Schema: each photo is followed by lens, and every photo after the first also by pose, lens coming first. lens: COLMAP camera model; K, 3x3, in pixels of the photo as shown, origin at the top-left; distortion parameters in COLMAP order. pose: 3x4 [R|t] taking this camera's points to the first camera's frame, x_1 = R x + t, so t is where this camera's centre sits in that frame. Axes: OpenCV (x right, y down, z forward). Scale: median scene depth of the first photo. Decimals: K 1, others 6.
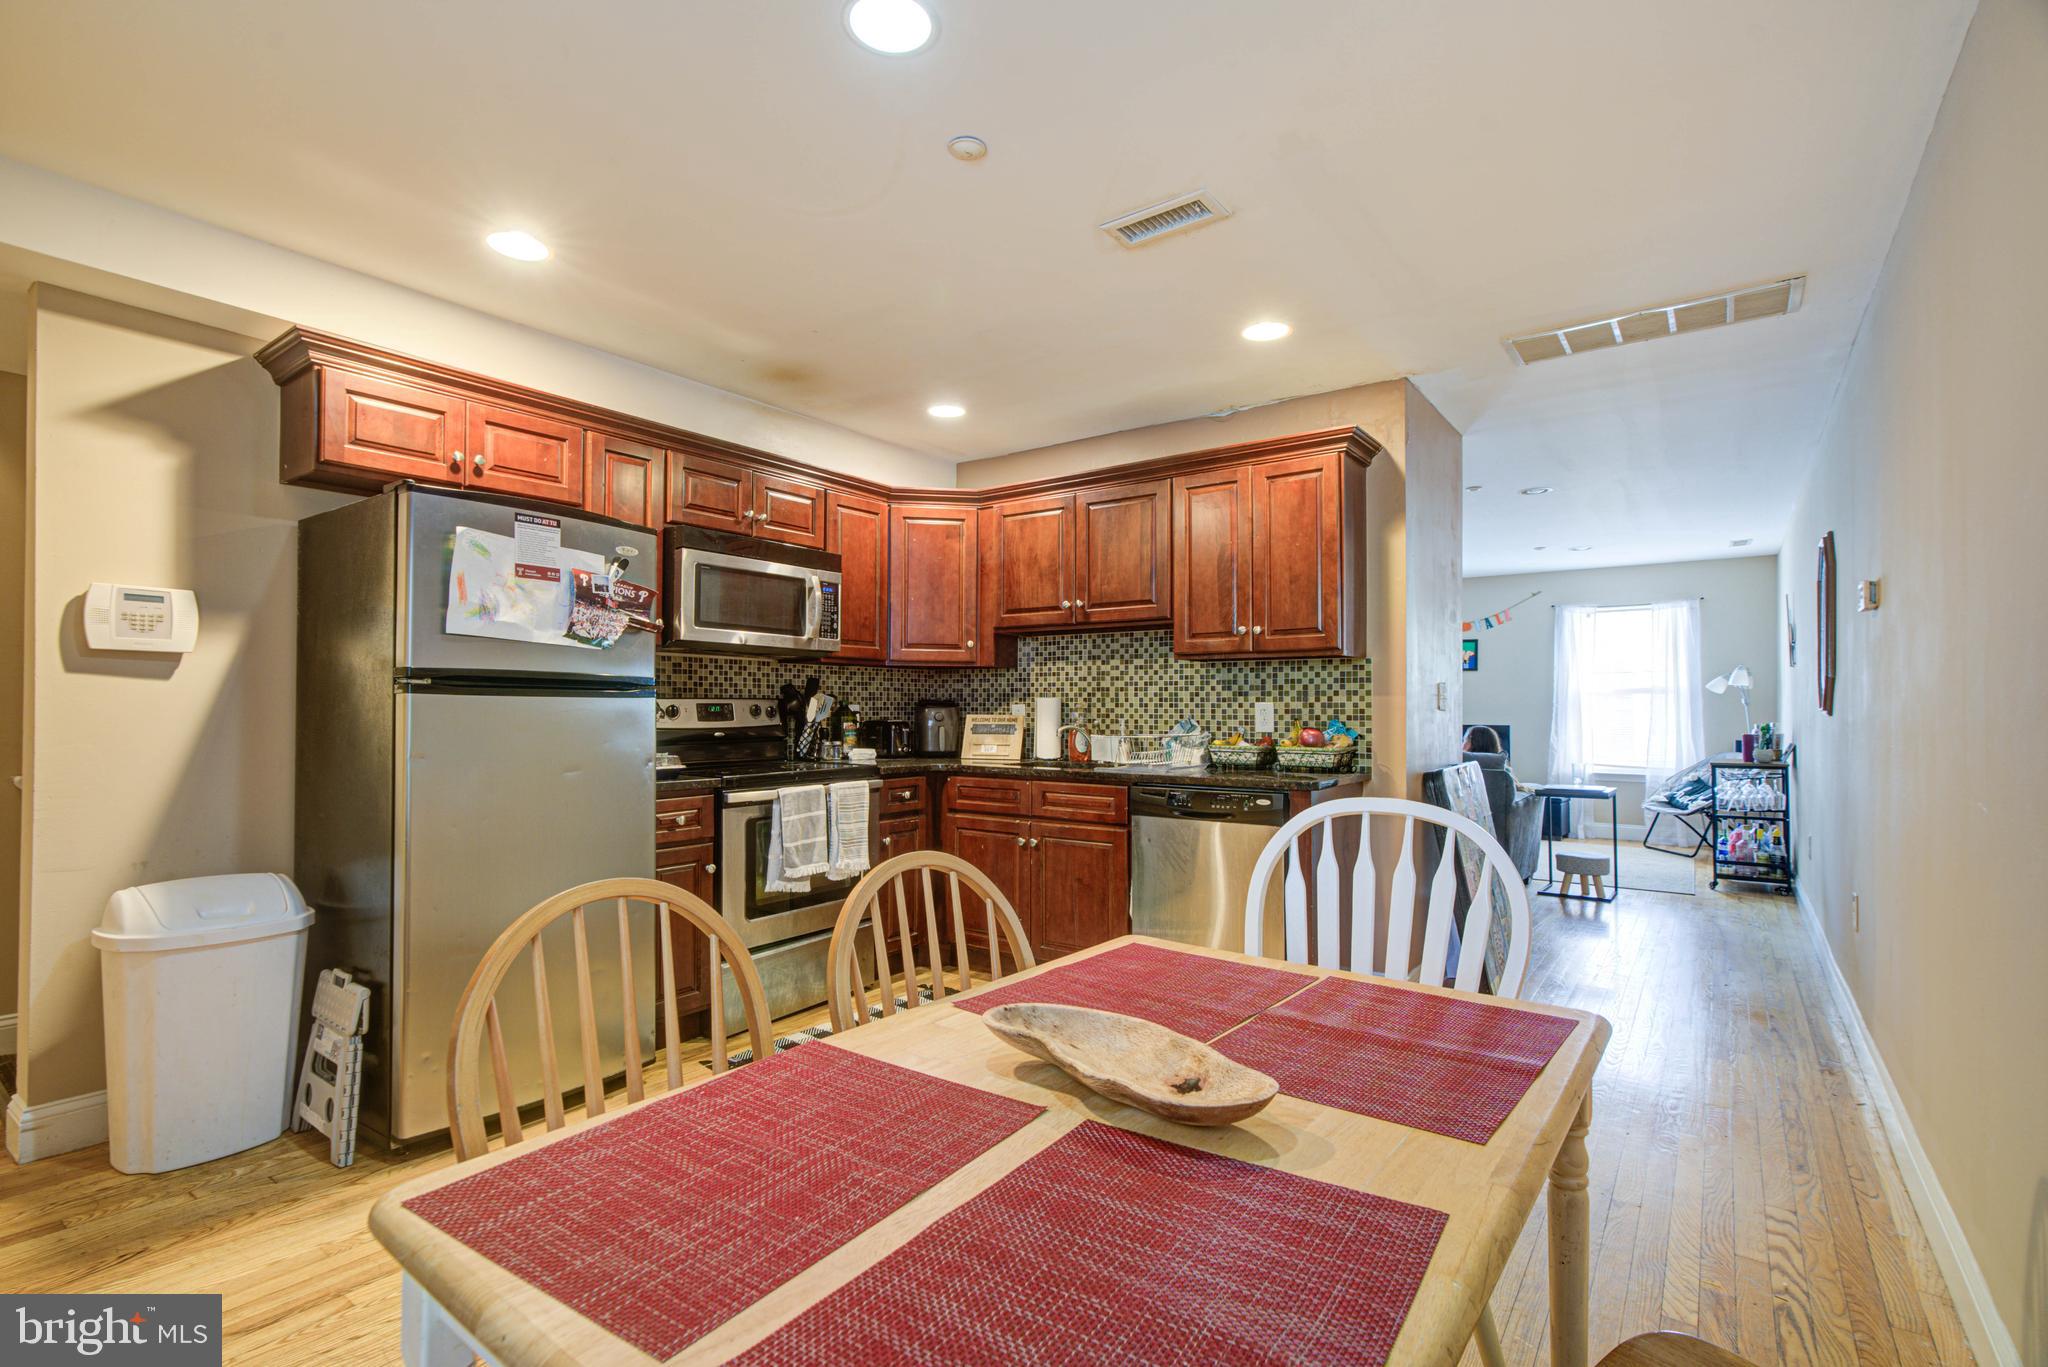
lens RADIAL K [[954.0, 0, 1010.6], [0, 954.0, 694.8], [0, 0, 1]] dist [-0.001094, -0.000243]
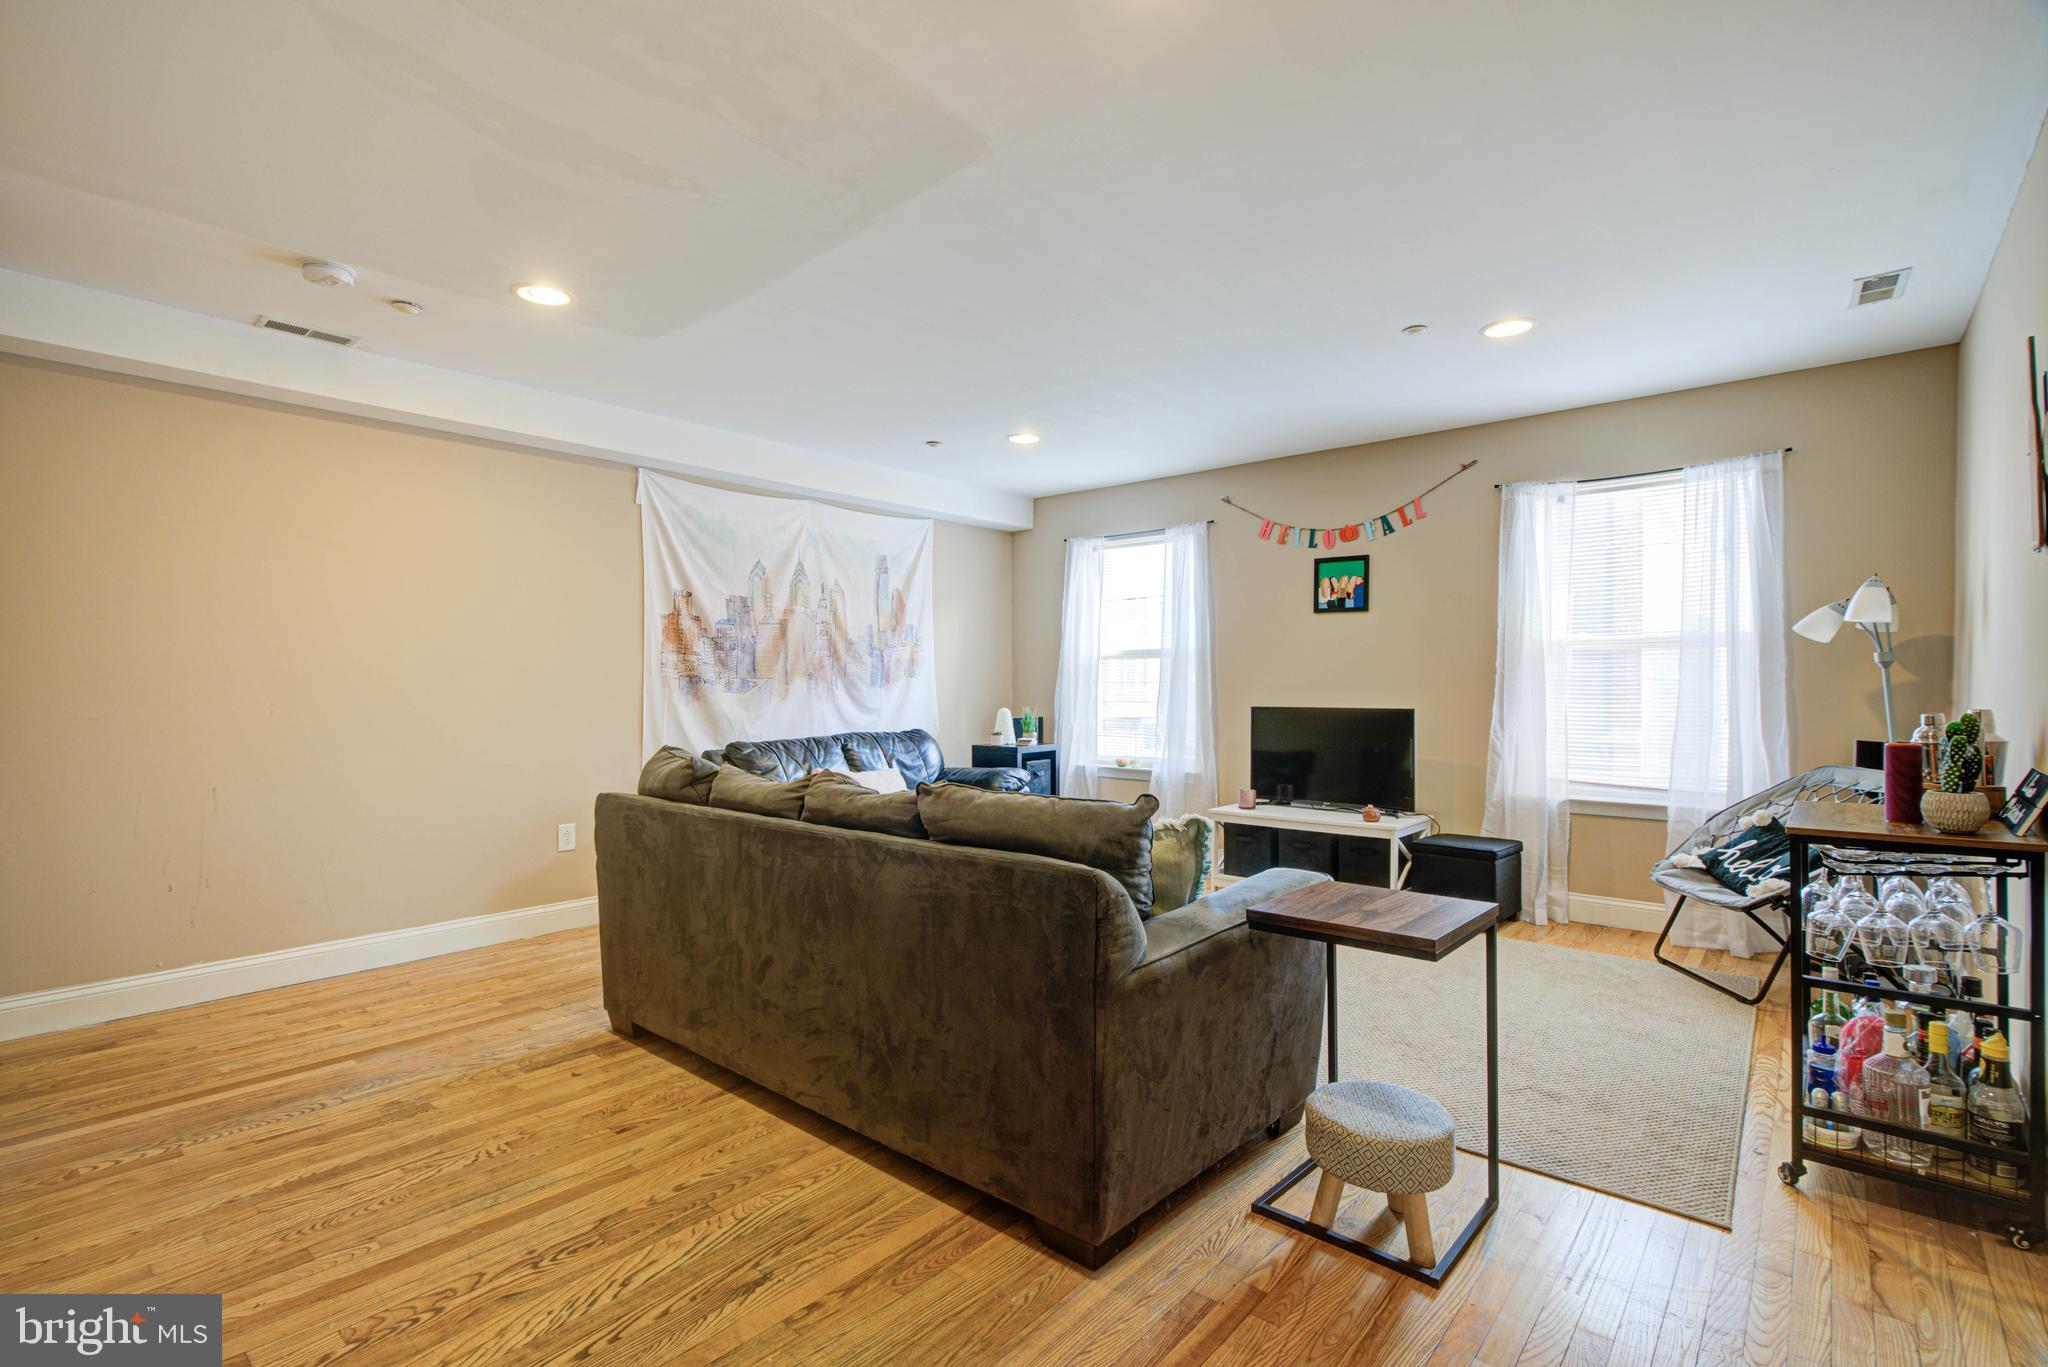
lens RADIAL K [[954.0, 0, 1017.8], [0, 954.0, 694.9], [0, 0, 1]] dist [-0.001094, -0.000243]
pose [[0.997600, -0.010038, -0.068504, 0.054597], [0.011498, 0.999714, 0.020953, 0.001642], [0.068274, -0.021690, 0.997431, 0.072373]]
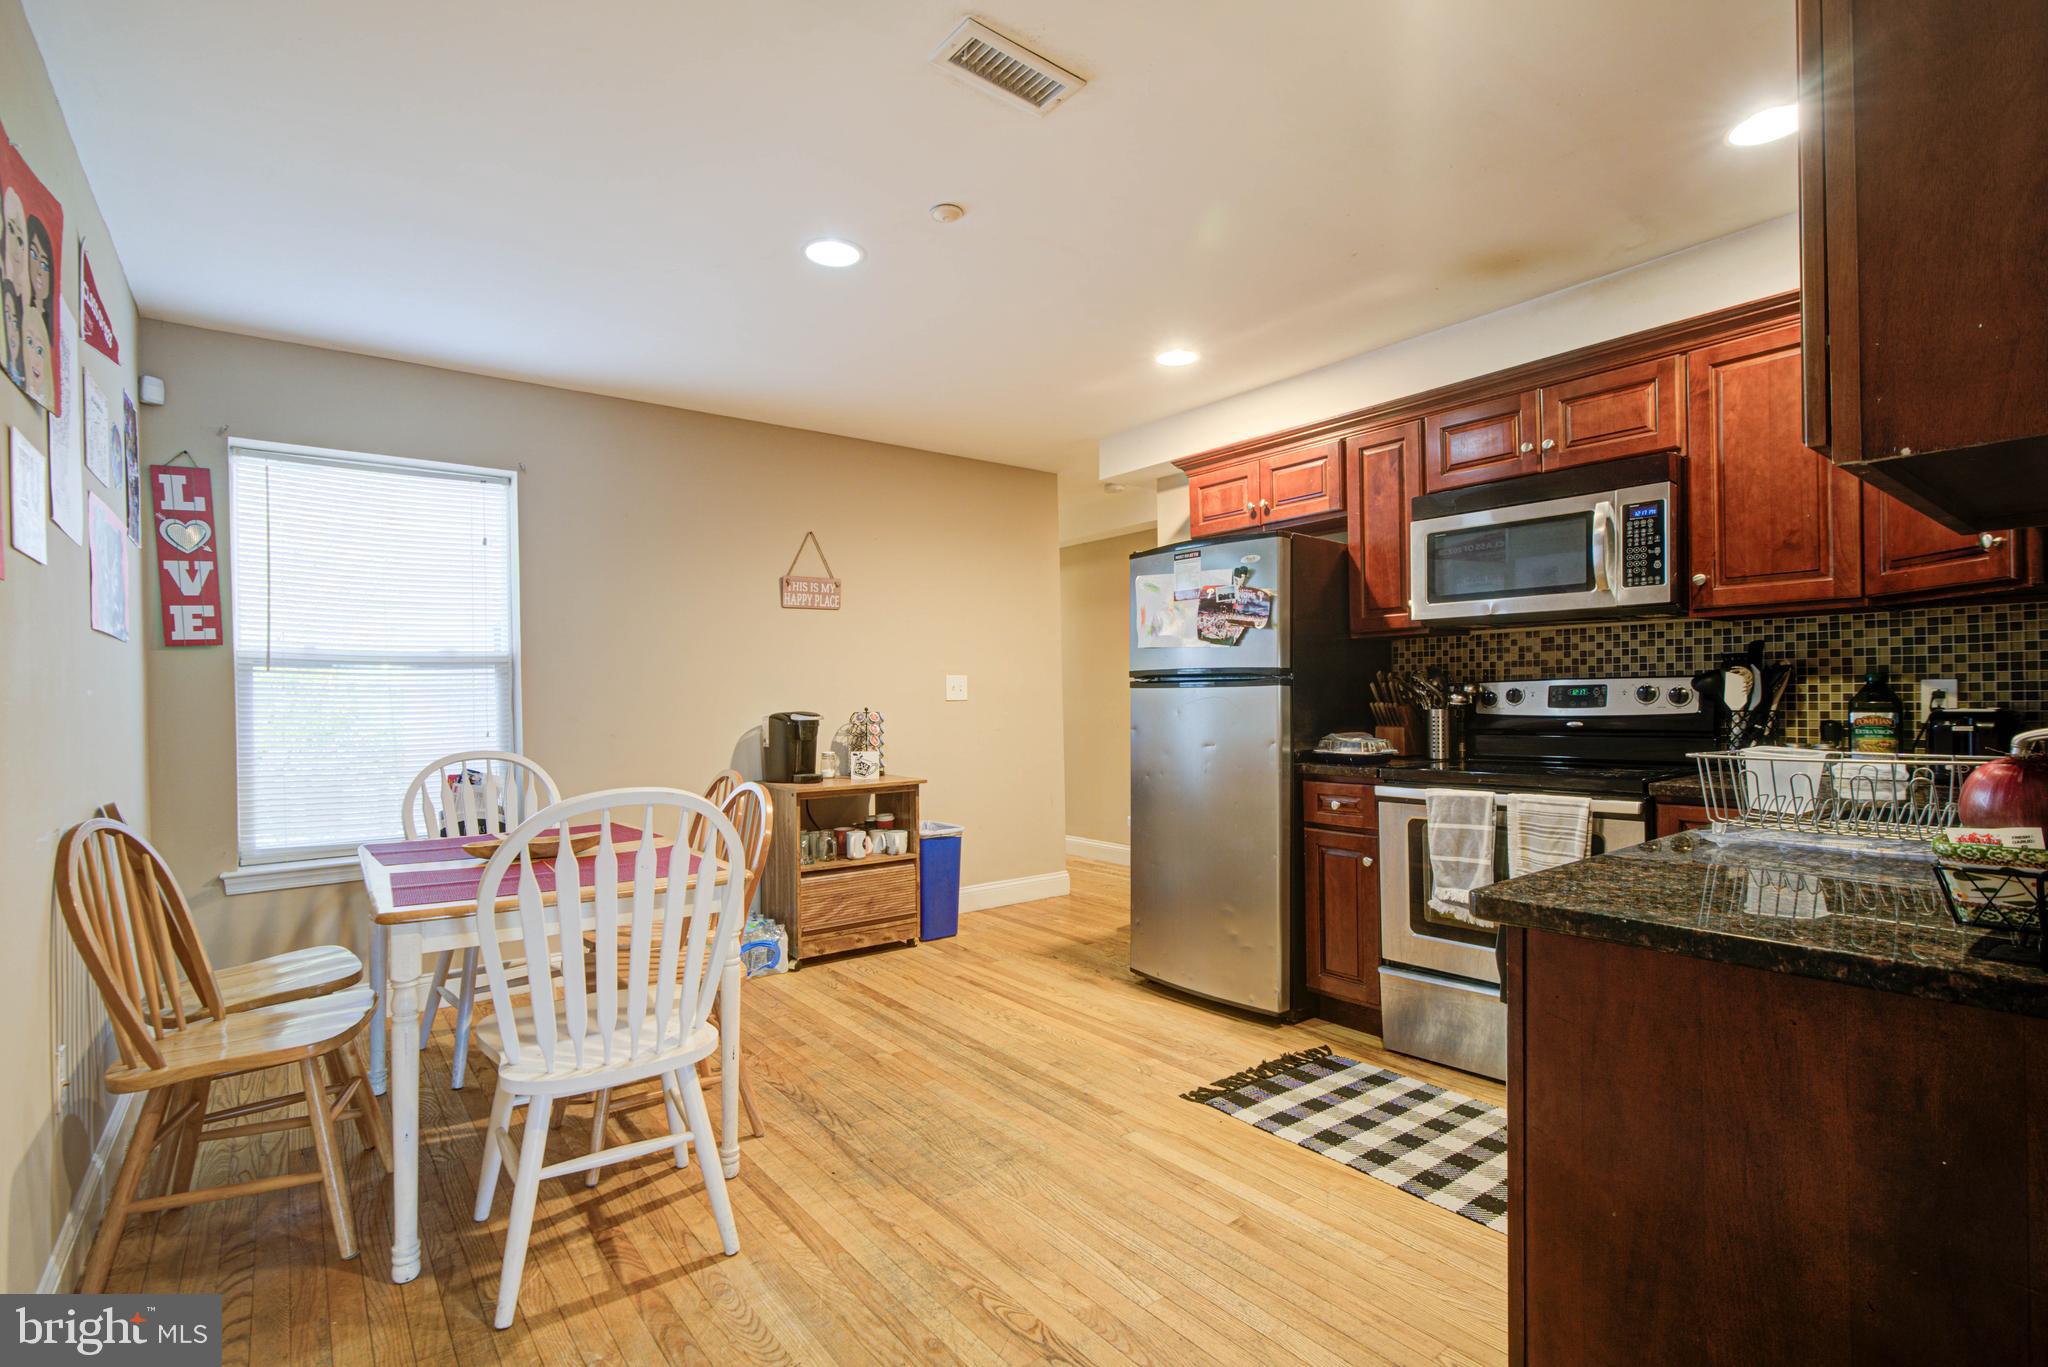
lens RADIAL K [[954.0, 0, 1022.5], [0, 954.0, 691.7], [0, 0, 1]] dist [-0.001094, -0.000243]
pose [[-0.262044, -0.005162, -0.965042, 0.902209], [0.026002, 0.999585, -0.012408, 0.019141], [0.964706, -0.028344, -0.261801, 1.189697]]
